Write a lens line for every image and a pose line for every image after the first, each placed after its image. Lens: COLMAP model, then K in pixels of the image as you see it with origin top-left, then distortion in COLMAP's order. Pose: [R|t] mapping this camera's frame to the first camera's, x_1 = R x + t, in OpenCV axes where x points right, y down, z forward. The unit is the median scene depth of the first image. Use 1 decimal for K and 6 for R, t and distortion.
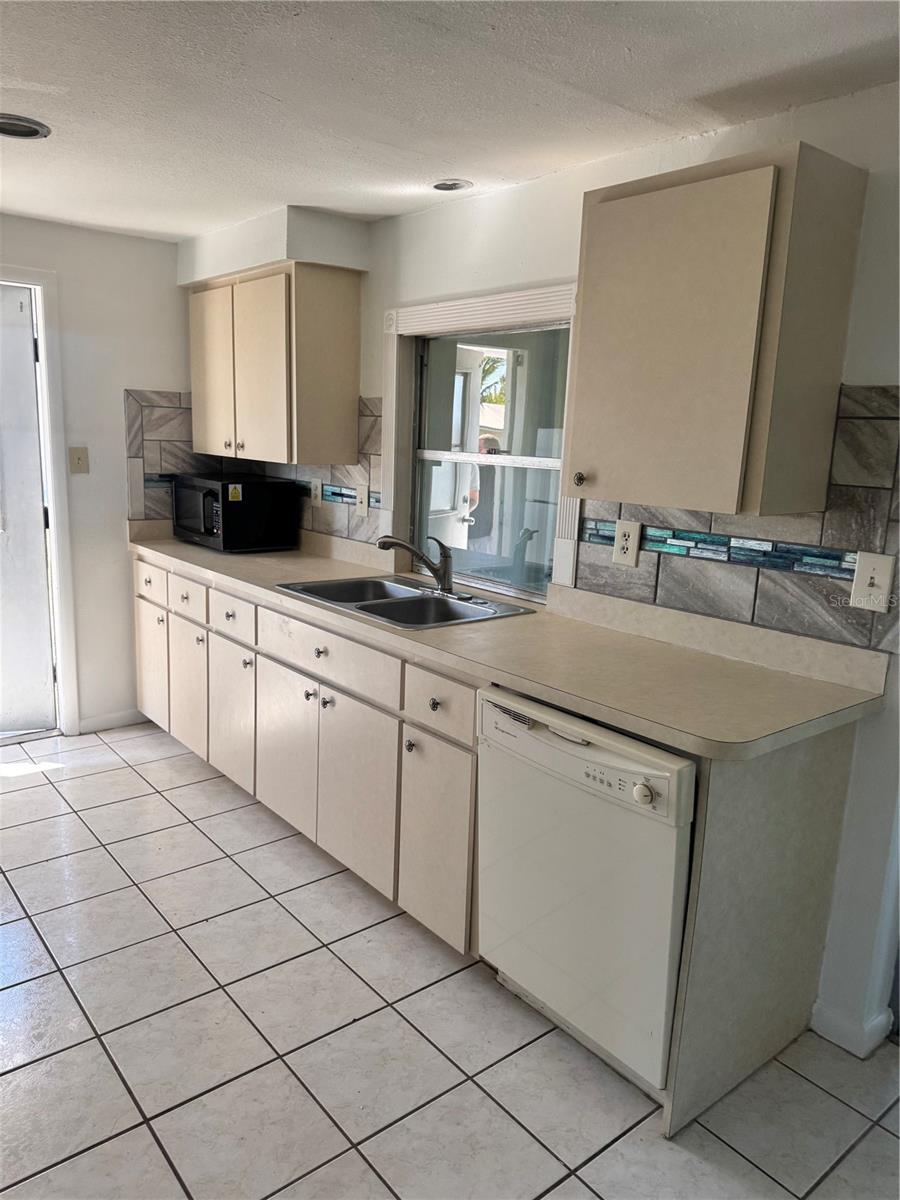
lens RADIAL K [[849.3, 0, 445.5], [0, 849.3, 615.1], [0, 0, 1]] dist [0.115873, -0.141016]
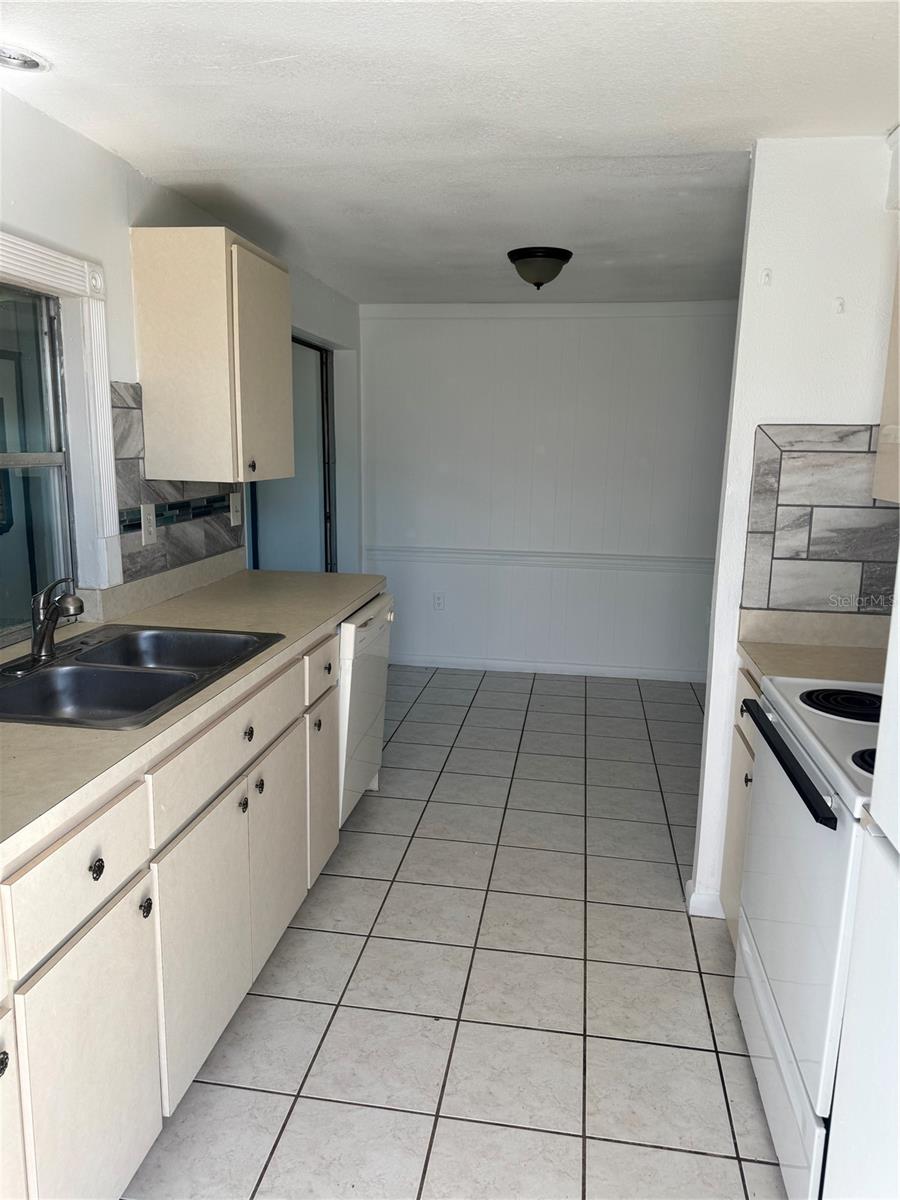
lens RADIAL K [[854.4, 0, 444.8], [0, 854.4, 597.9], [0, 0, 1]] dist [0.137989, -0.212061]
pose [[-0.690592, -0.154055, 0.706647, -0.832251], [0.132785, 0.933436, 0.333265, -0.308707], [-0.710951, 0.323982, -0.624167, 1.415830]]
